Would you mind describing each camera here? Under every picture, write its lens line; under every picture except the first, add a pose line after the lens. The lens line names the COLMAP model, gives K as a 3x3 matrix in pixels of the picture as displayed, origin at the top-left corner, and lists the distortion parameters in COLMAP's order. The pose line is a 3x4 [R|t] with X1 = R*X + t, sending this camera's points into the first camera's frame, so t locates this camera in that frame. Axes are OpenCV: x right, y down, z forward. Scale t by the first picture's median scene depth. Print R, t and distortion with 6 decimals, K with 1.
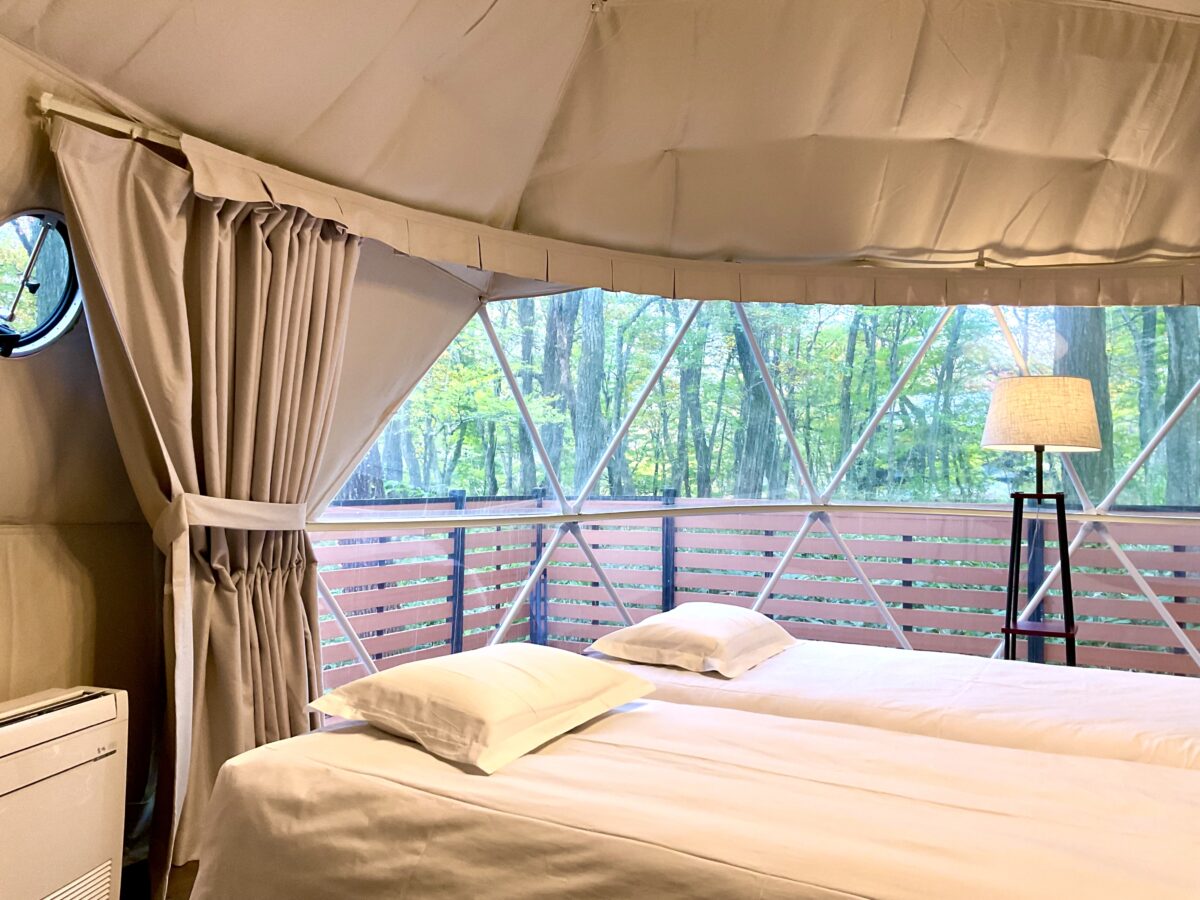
lens RADIAL K [[1019.4, 0, 600.0], [0, 1019.4, 450.0], [0, 0, 1]] dist [0.090115, -0.180212]
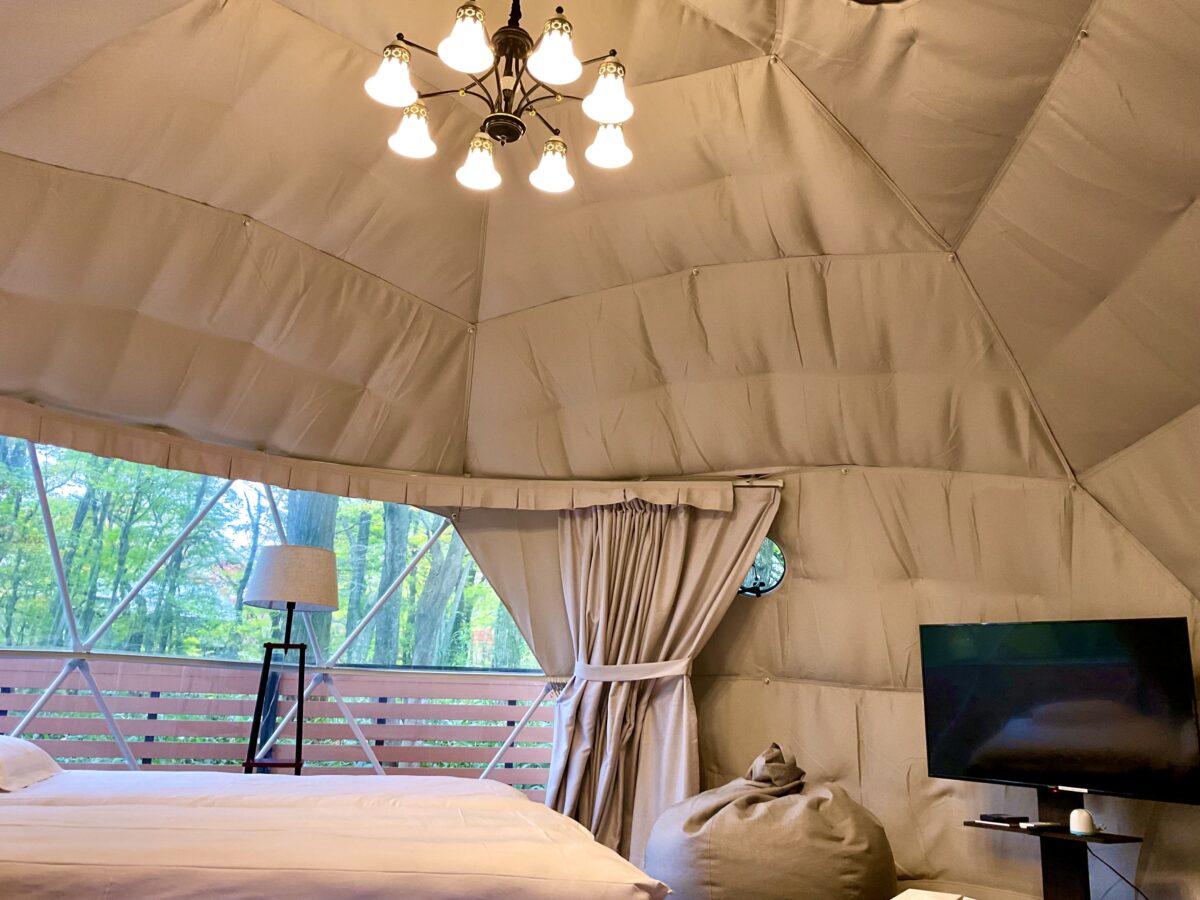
lens RADIAL K [[1019.4, 0, 600.0], [0, 1019.4, 450.0], [0, 0, 1]] dist [0.090115, -0.180212]
pose [[0.747071, 0.167514, 0.643292, -0.096542], [-0.042812, 0.977844, -0.204913, 0.043392], [-0.663364, 0.125543, 0.737690, -0.138111]]
